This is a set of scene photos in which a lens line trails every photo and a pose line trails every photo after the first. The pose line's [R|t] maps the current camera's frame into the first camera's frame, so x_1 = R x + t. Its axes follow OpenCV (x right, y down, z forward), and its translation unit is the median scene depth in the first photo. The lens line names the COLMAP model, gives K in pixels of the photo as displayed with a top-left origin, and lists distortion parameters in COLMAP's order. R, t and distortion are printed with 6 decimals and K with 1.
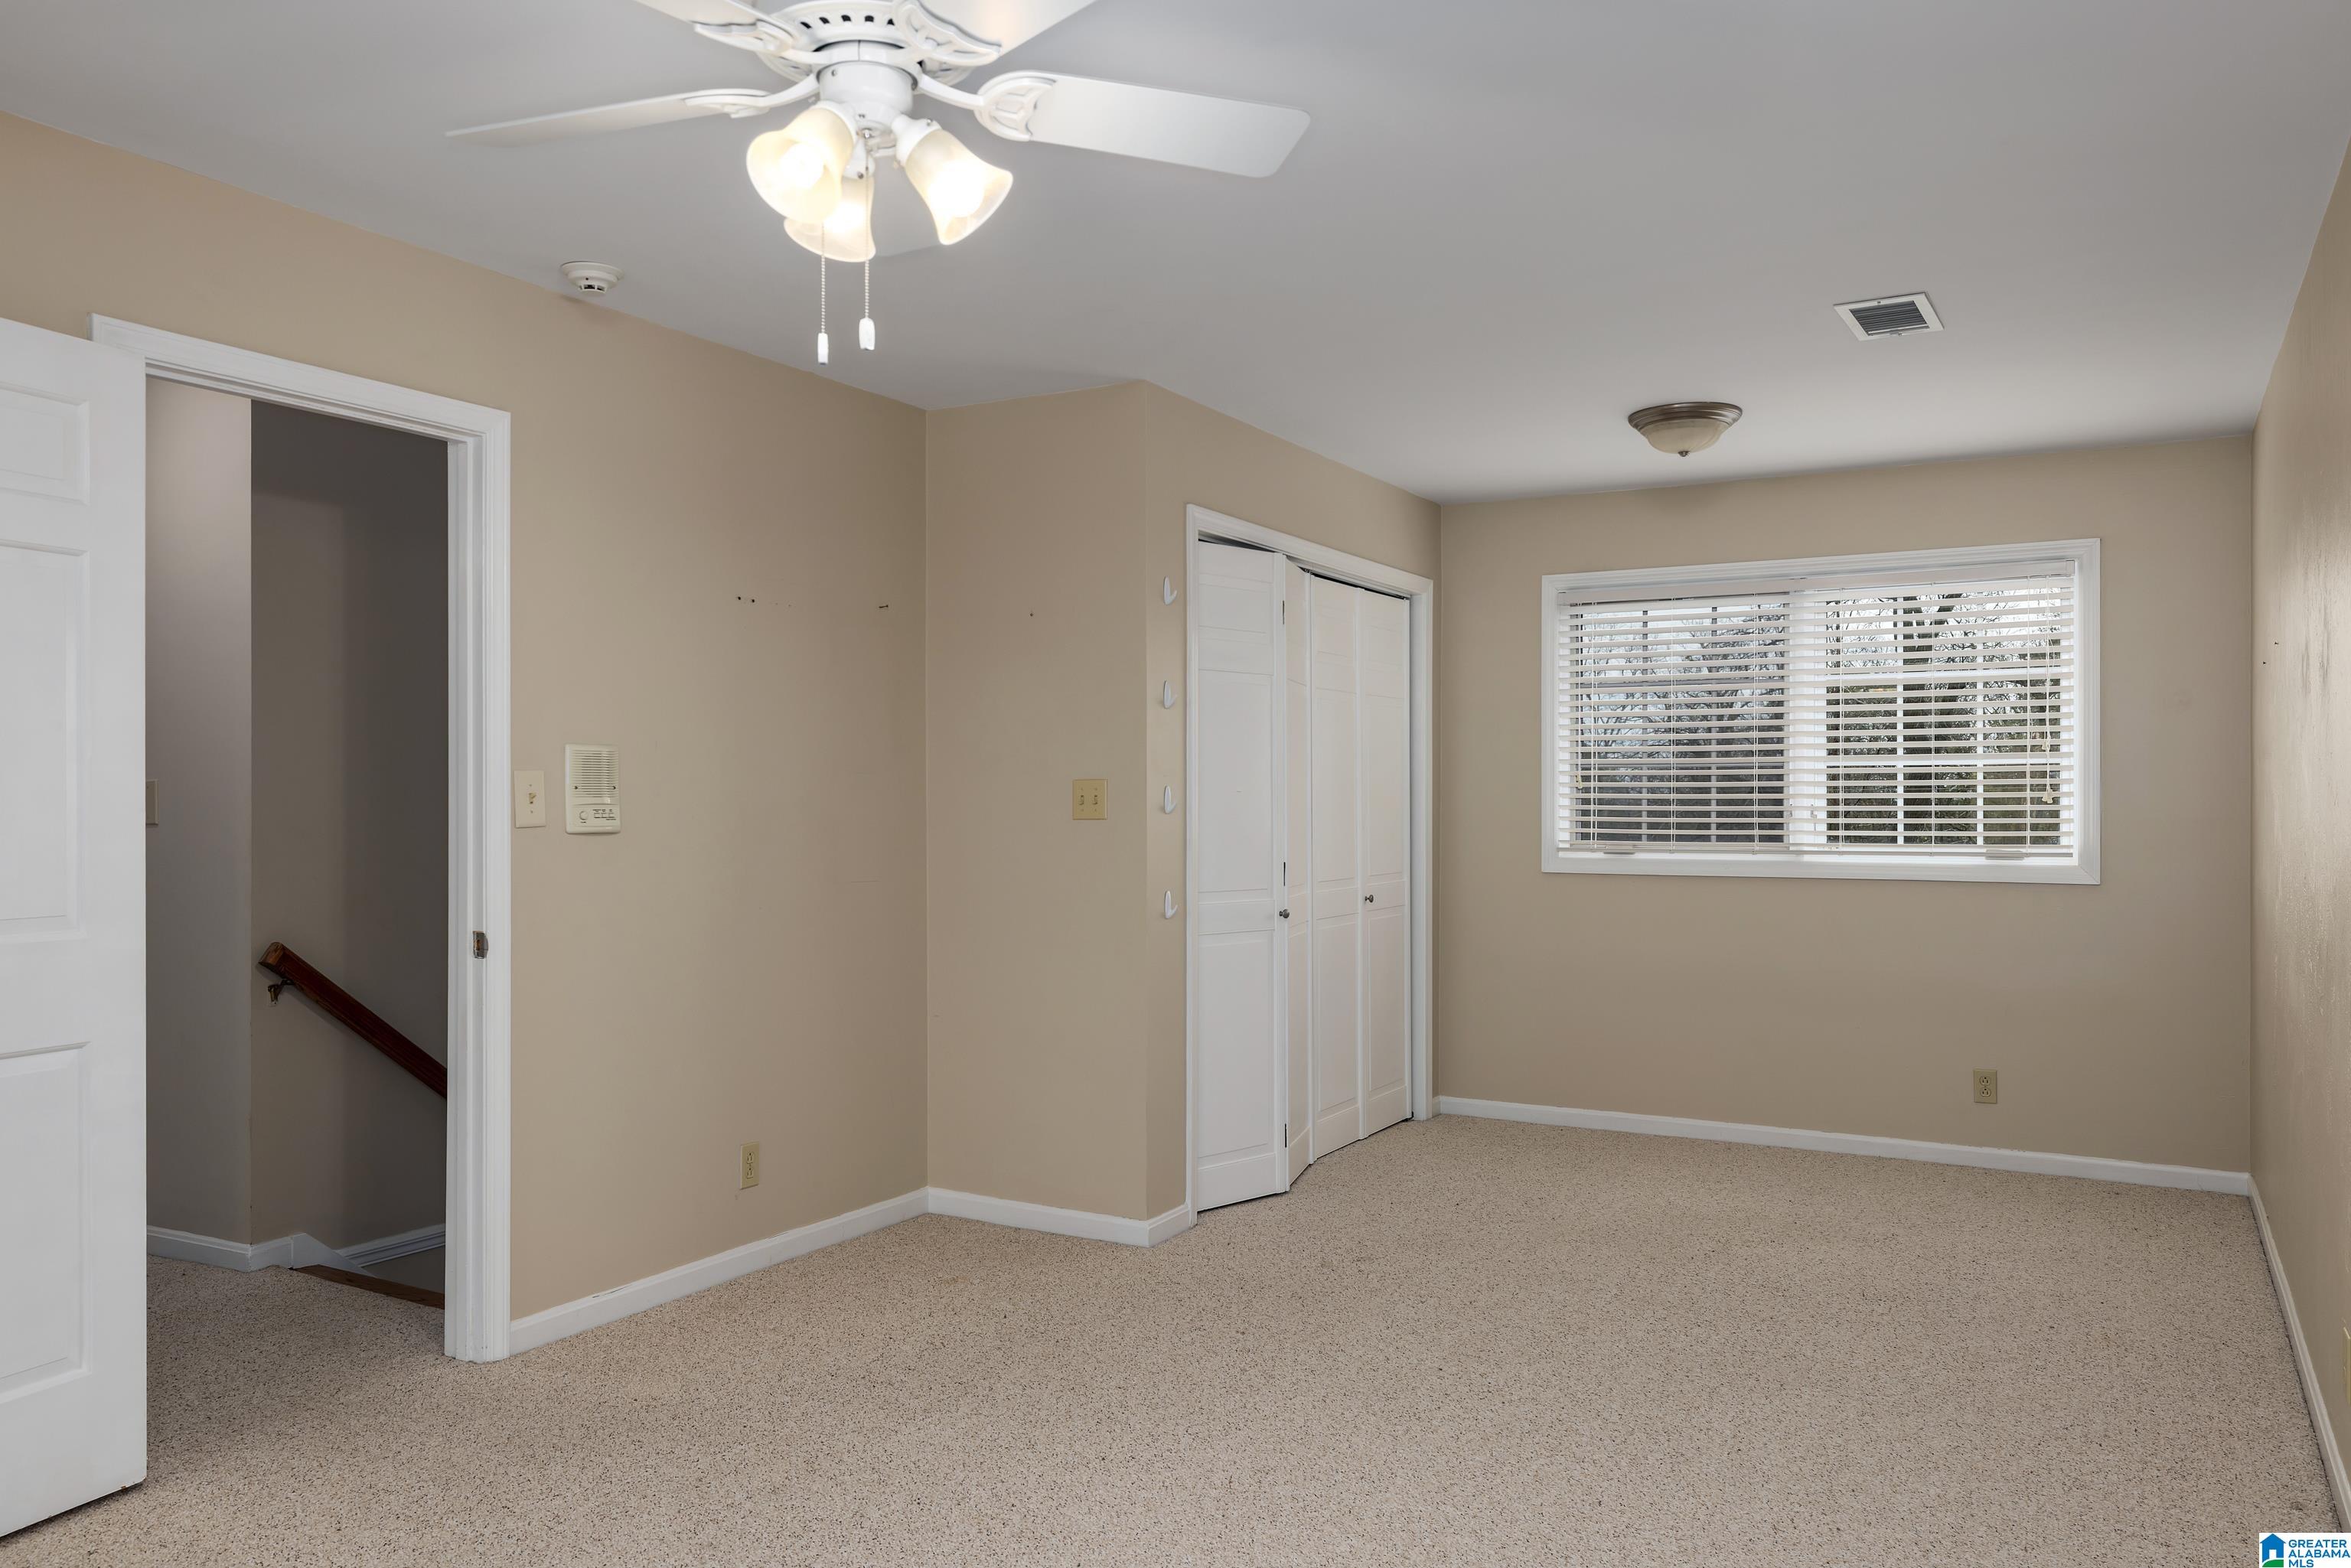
lens RADIAL K [[1705.6, 0, 1171.7], [0, 1705.6, 814.9], [0, 0, 1]] dist [0.001566, 0.004890]
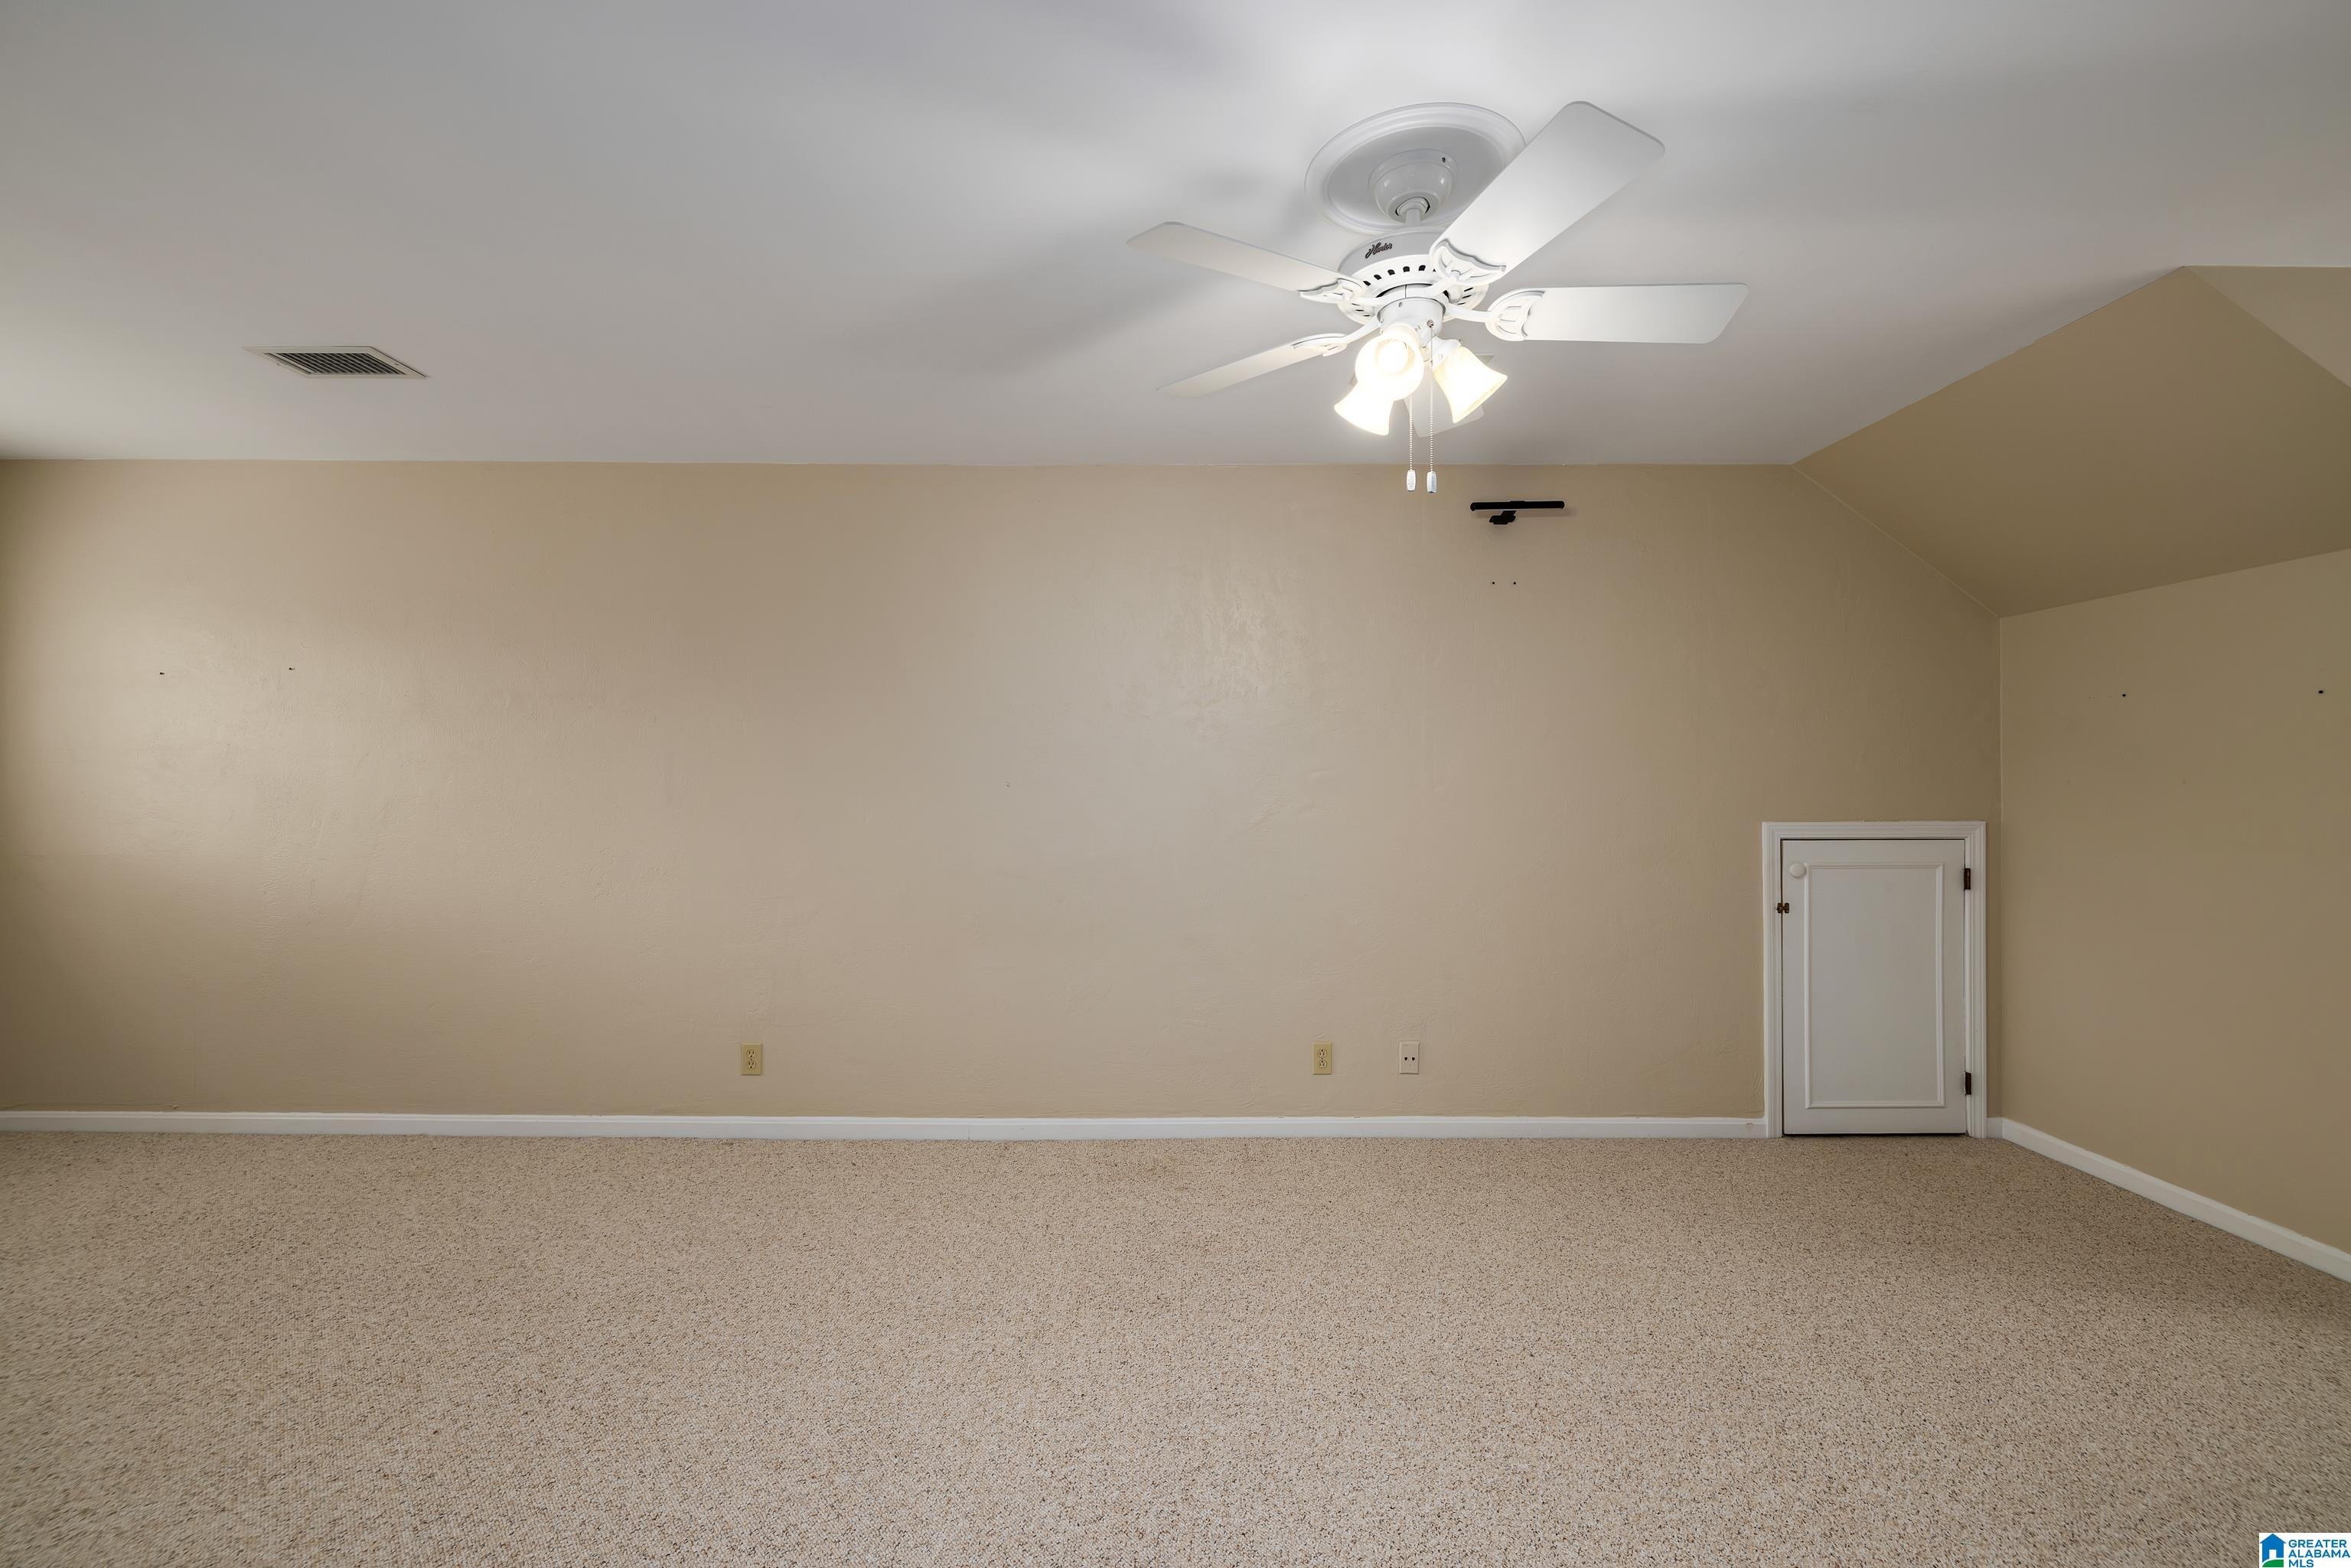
lens RADIAL K [[983.1, 0, 1175.5], [0, 983.1, 784.0], [0, 0, 1]] dist [-0.002157, -0.000159]
pose [[-0.501030, -0.000457, 0.865430, -0.329643], [0.006740, 0.999967, 0.004430, -0.007646], [-0.865404, 0.008053, -0.501010, 0.639672]]
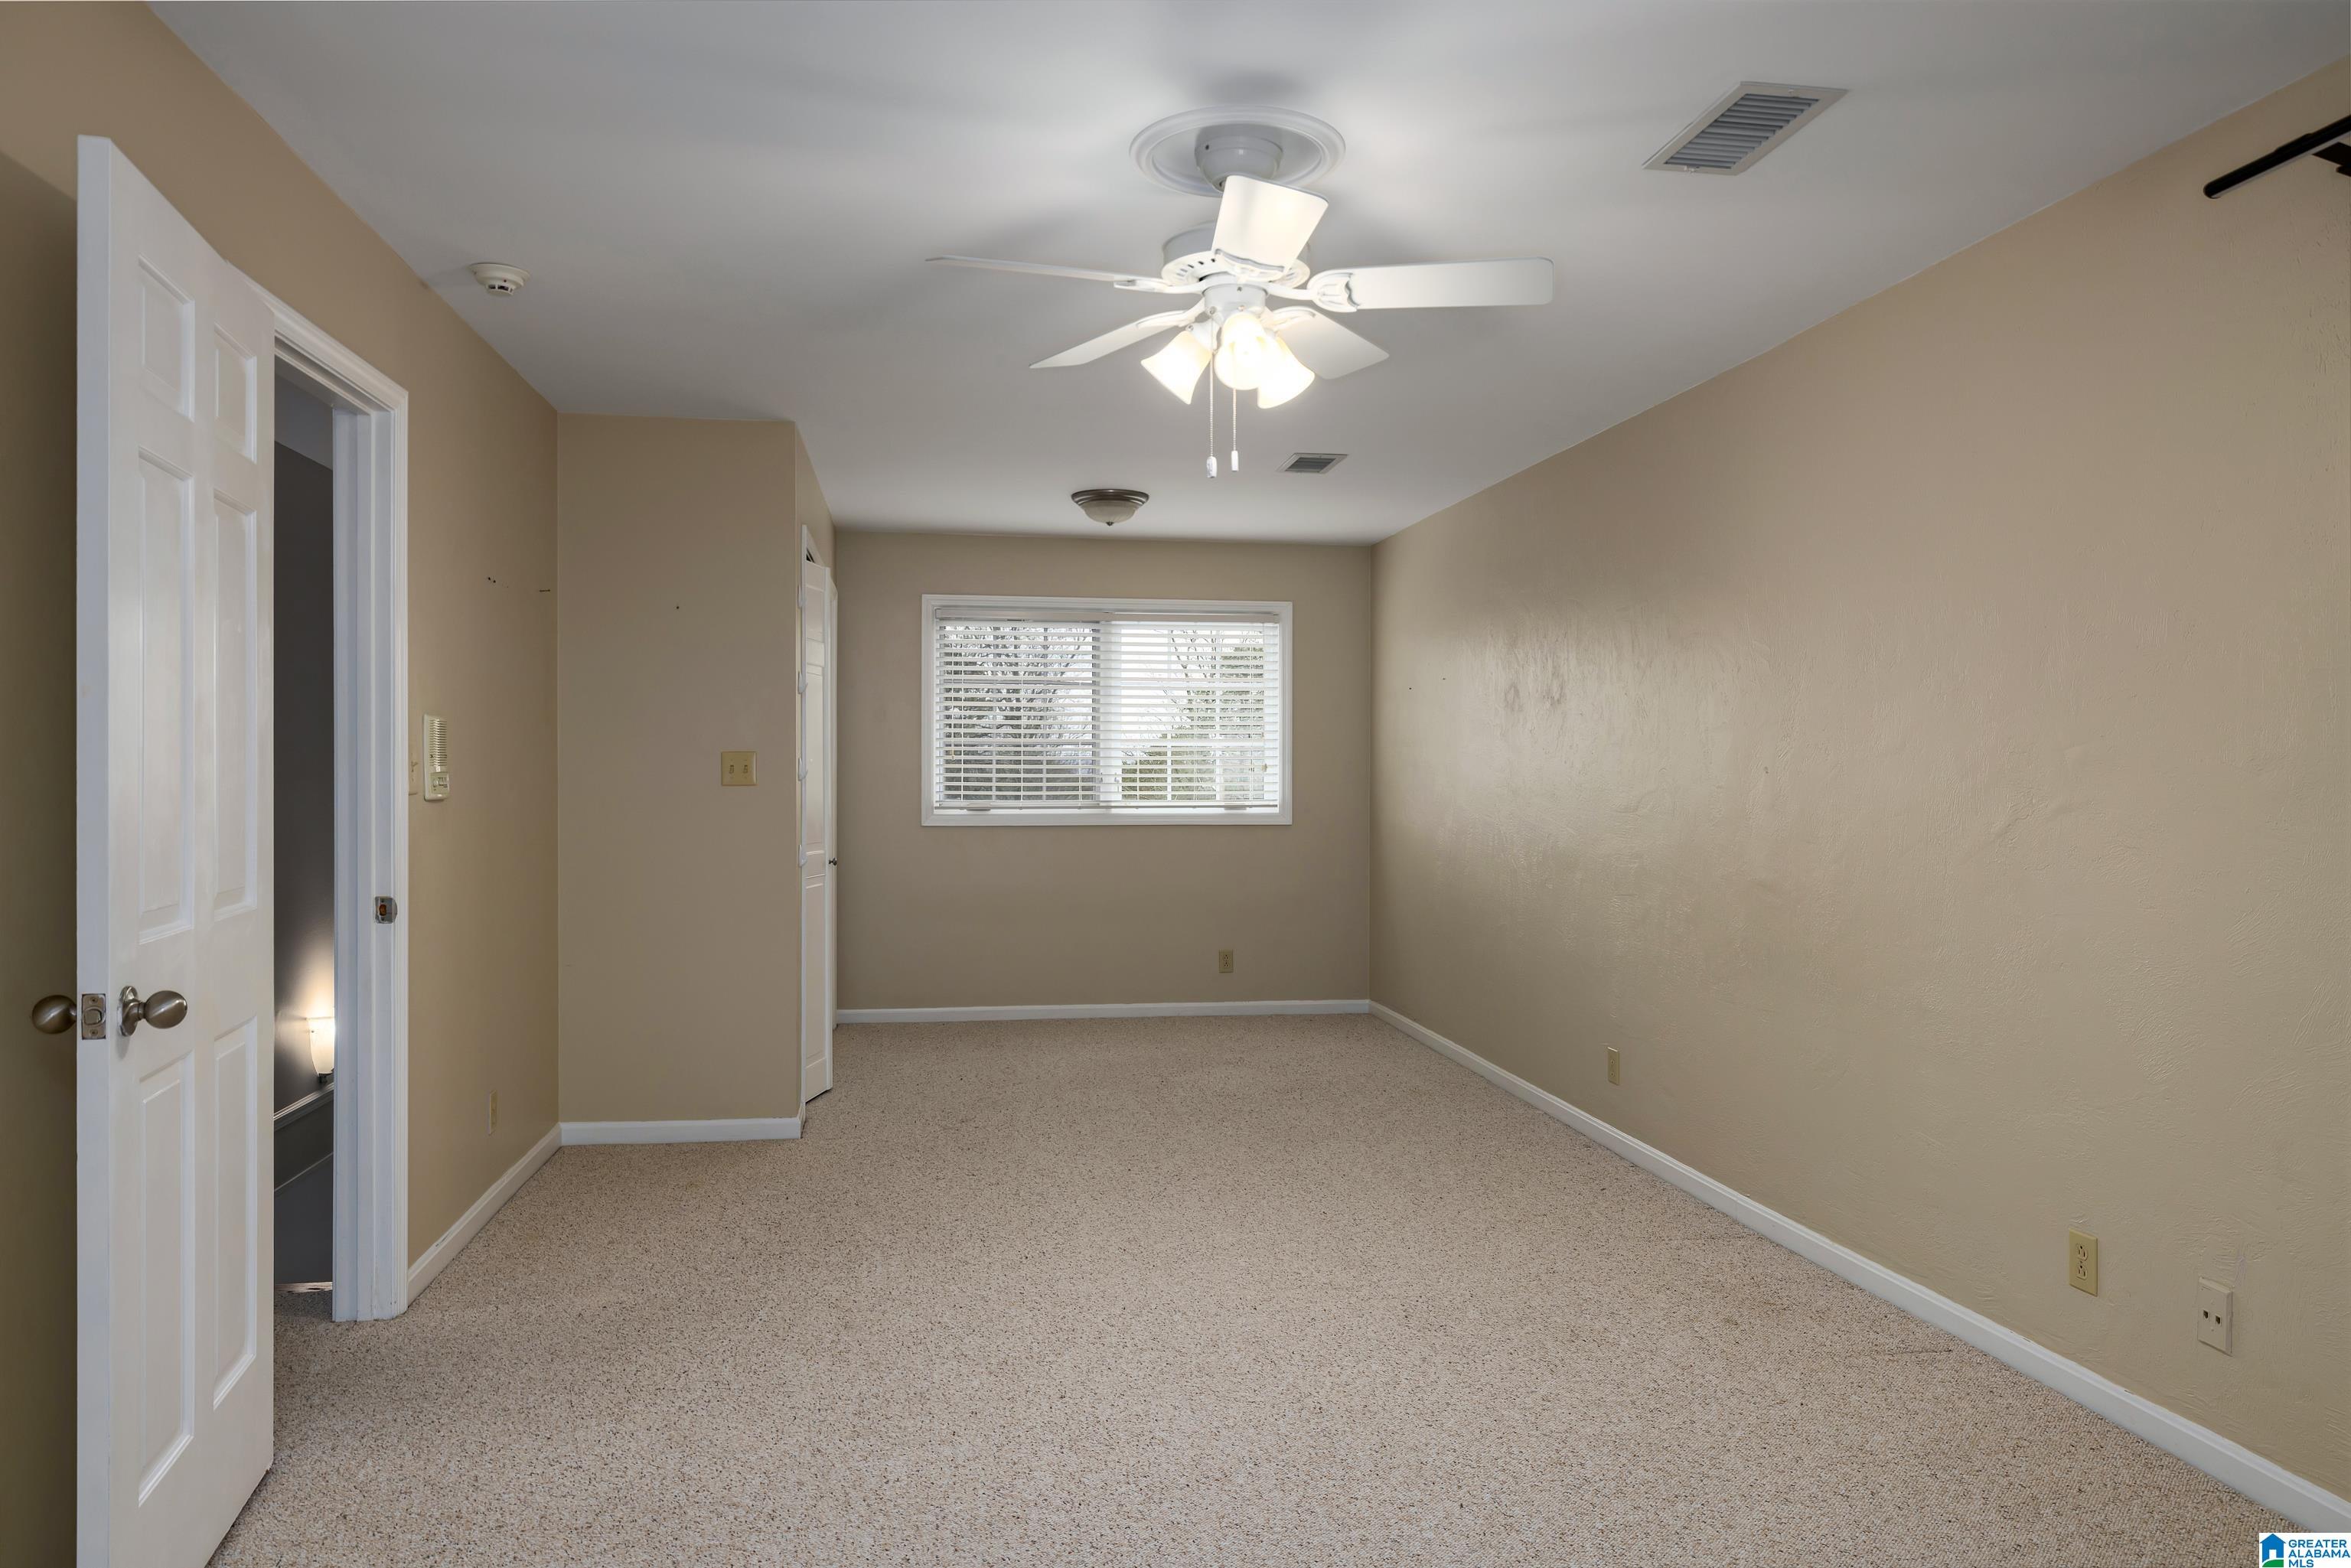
lens RADIAL K [[1516.0, 0, 1175.5], [0, 1516.0, 784.0], [0, 0, 1]] dist [0.002495, 0.001319]
pose [[0.771494, -0.003889, 0.636225, -0.428130], [0.003019, 0.999992, 0.002451, 0.000133], [-0.636230, 0.000030, 0.771499, -0.000196]]
